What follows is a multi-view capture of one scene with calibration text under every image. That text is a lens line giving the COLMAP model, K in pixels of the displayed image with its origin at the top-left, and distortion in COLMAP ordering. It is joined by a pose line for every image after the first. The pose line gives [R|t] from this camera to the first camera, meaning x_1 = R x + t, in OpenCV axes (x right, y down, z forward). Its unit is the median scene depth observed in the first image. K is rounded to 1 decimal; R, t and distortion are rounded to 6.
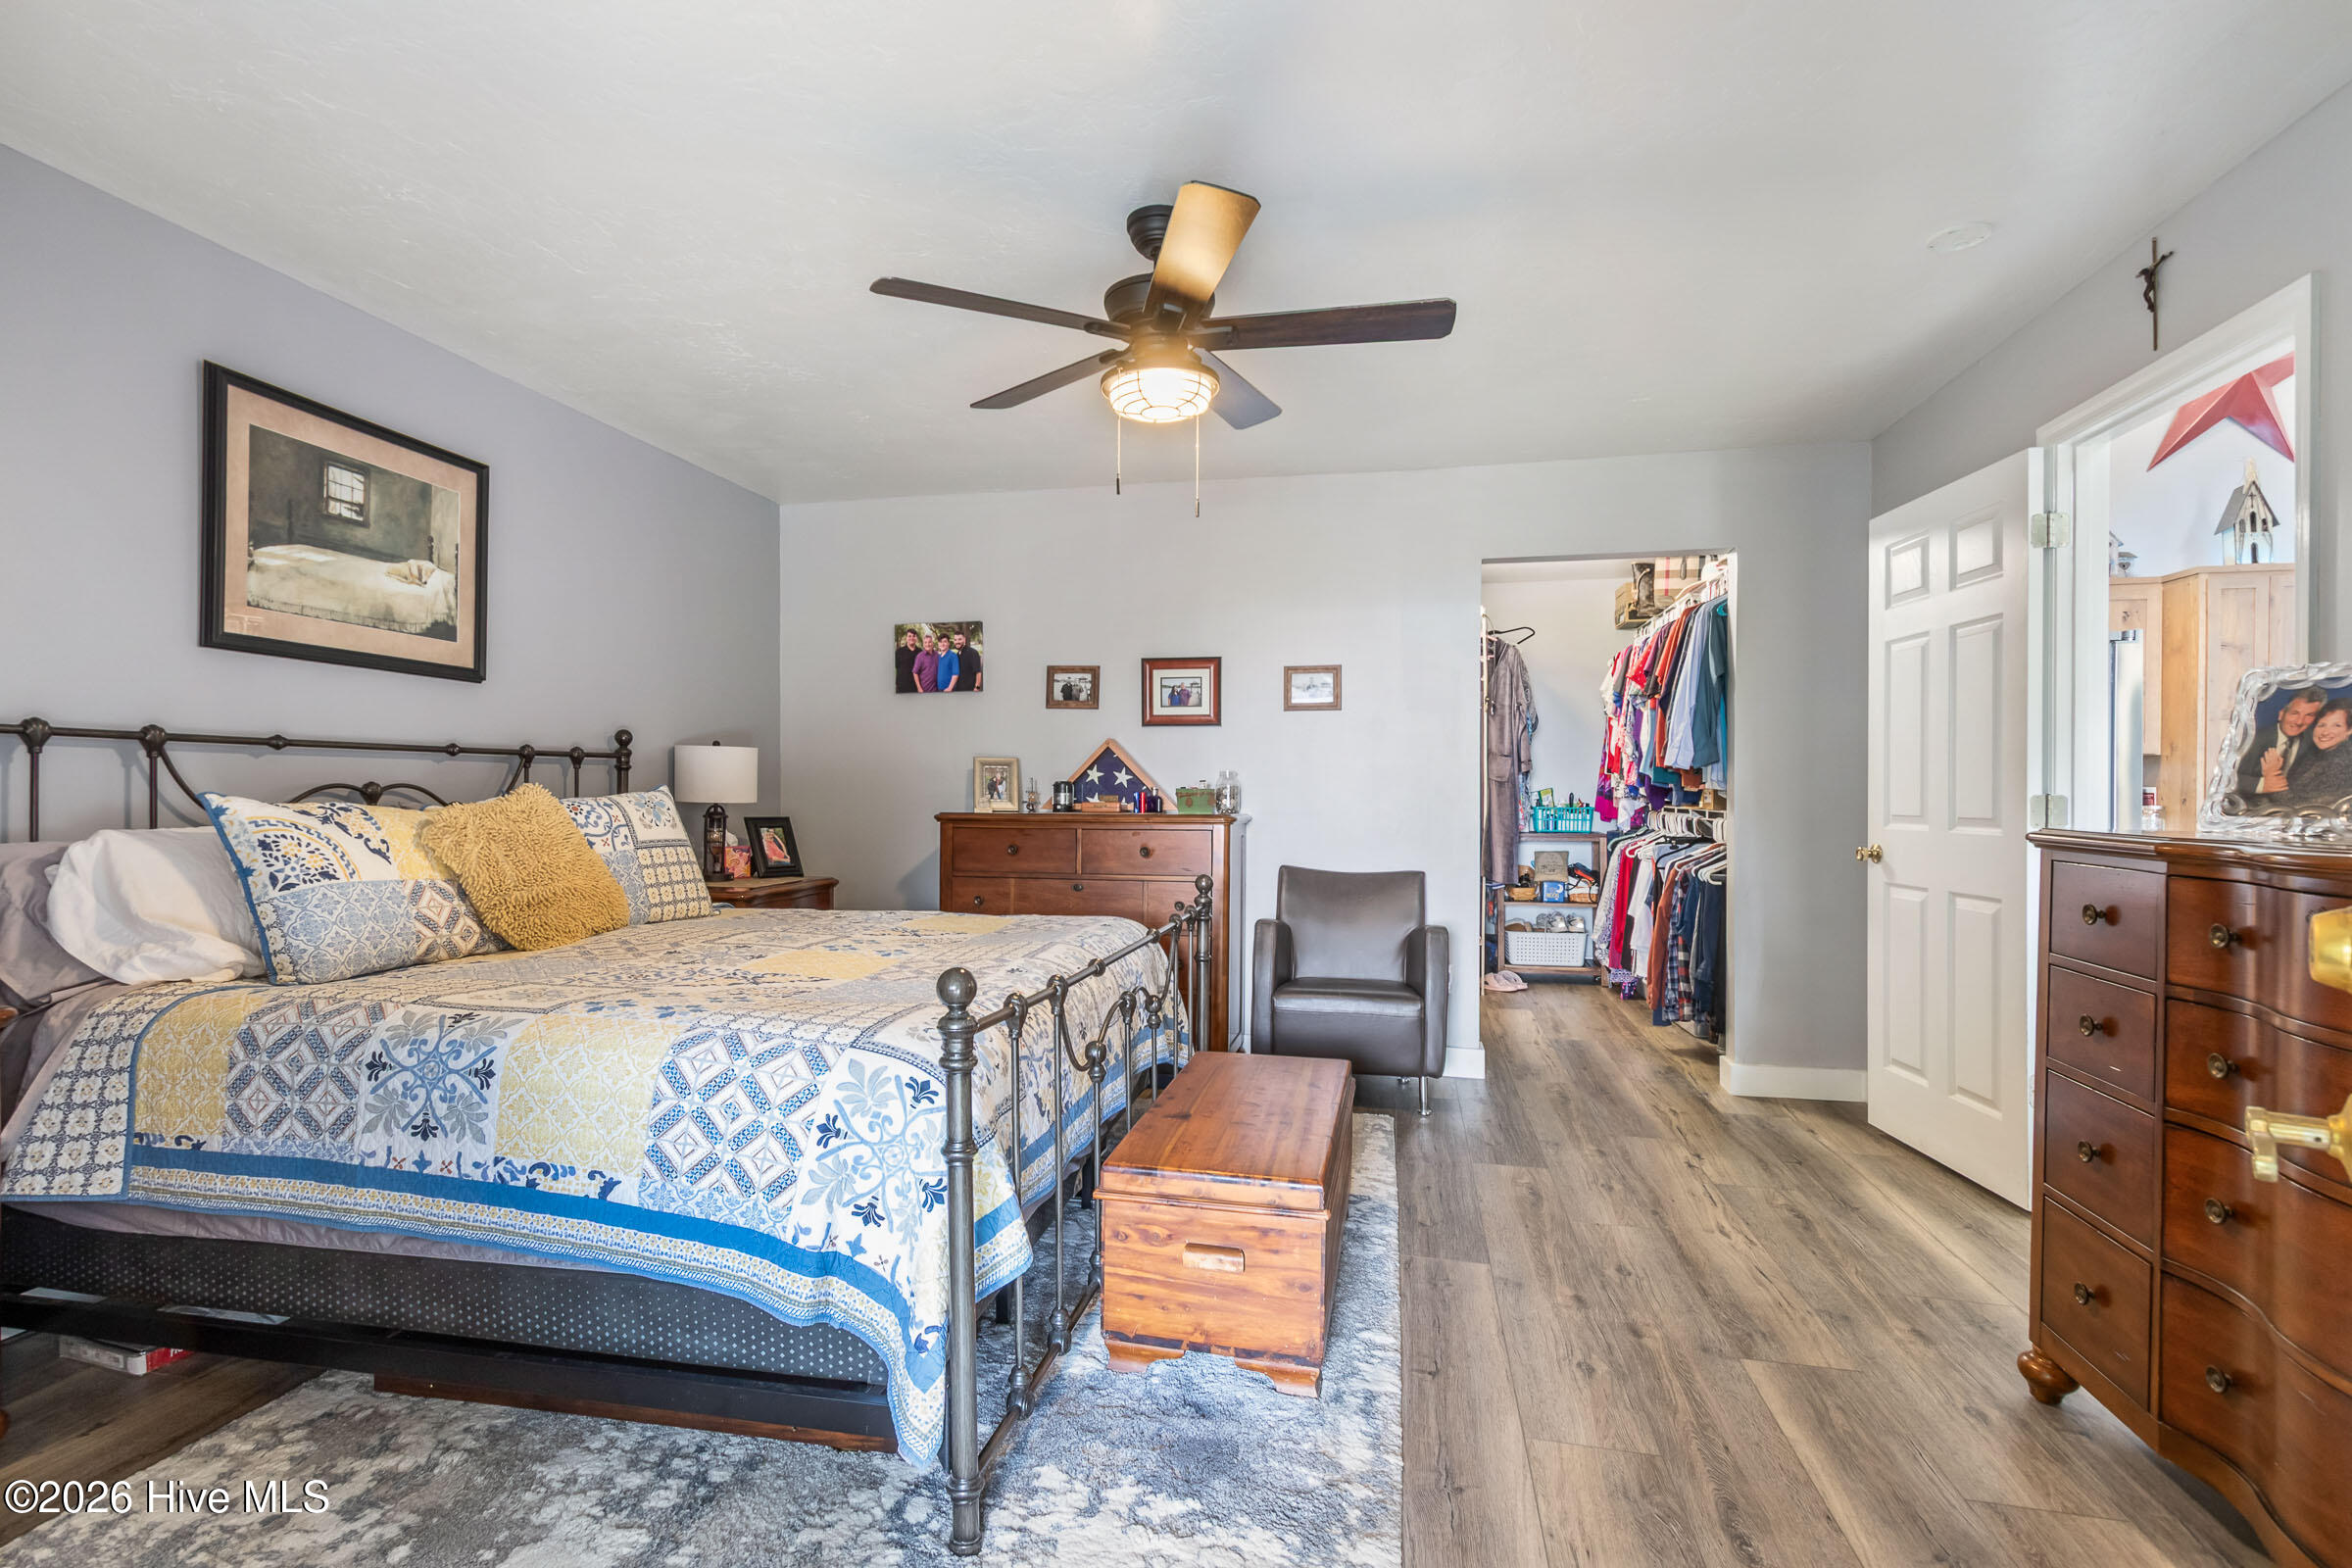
lens RADIAL K [[1136.9, 0, 1169.8], [0, 1136.9, 791.7], [0, 0, 1]] dist [0.016176, -0.000506]
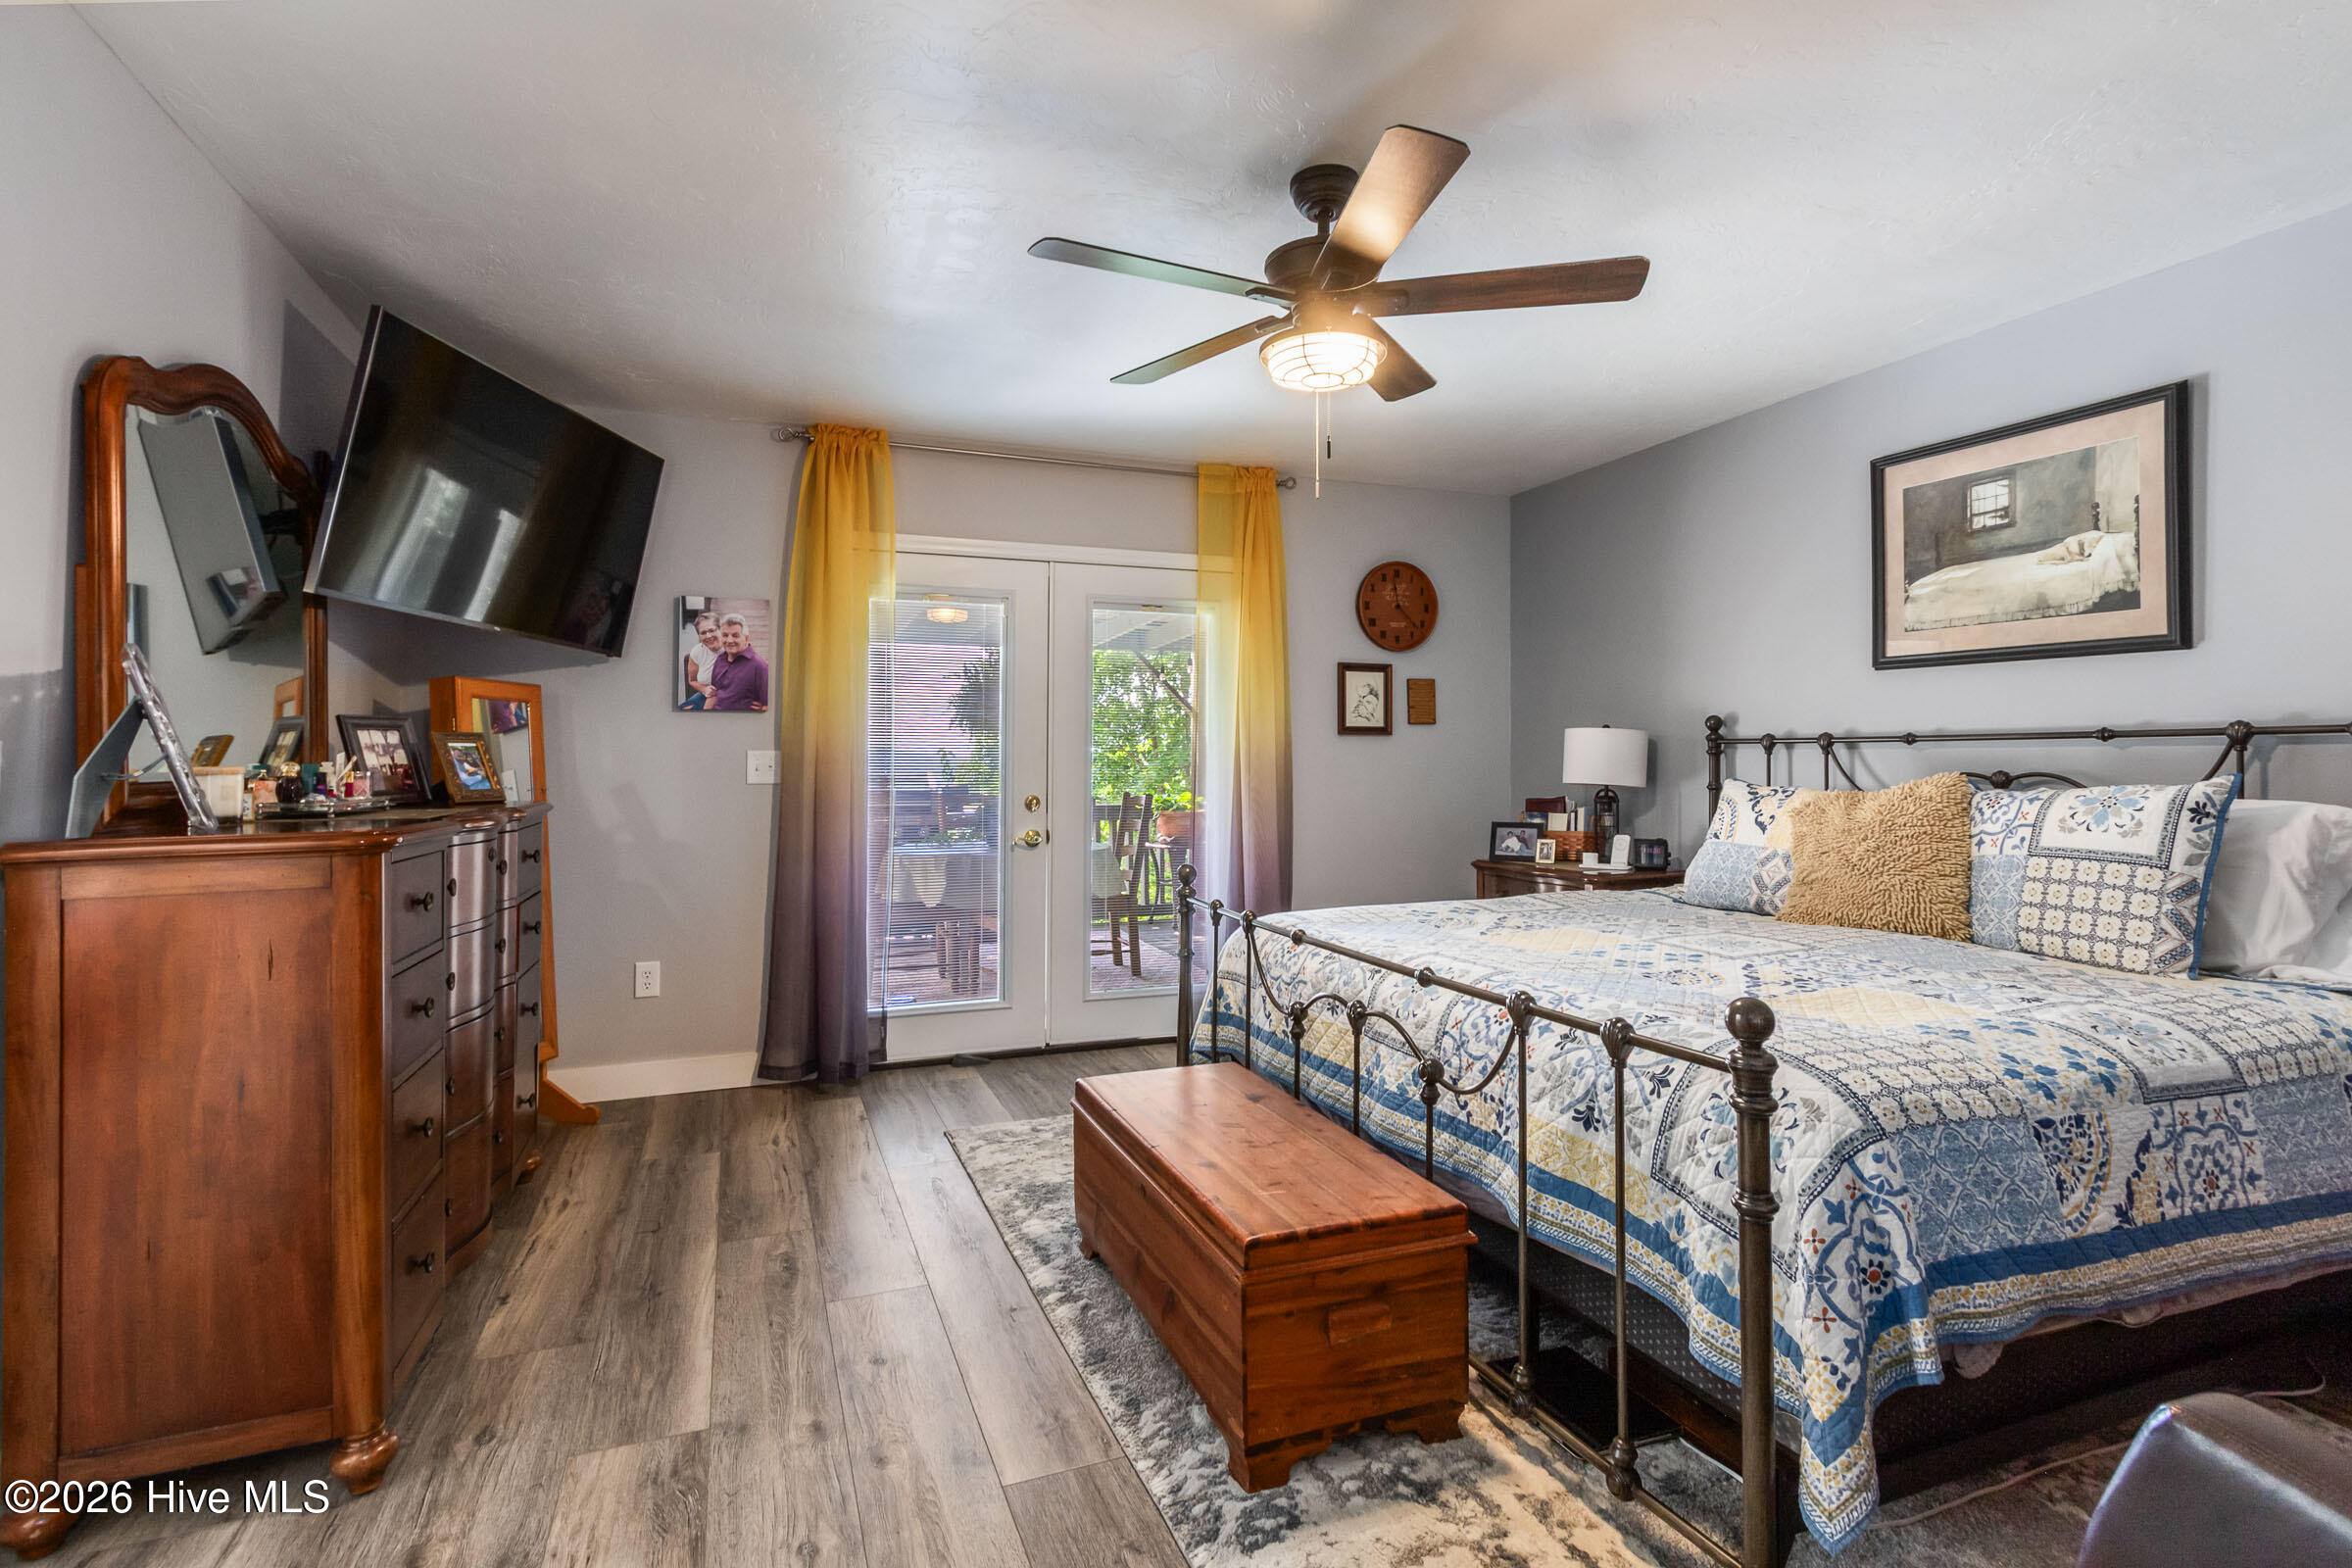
lens RADIAL K [[1134.6, 0, 1139.0], [0, 1134.6, 738.3], [0, 0, 1]] dist [0.004118, 0.000036]
pose [[-0.856560, -0.011246, -0.515925, 0.500856], [-0.001471, 0.999812, -0.019352, -0.016153], [0.516045, -0.015817, -0.856415, 1.441468]]
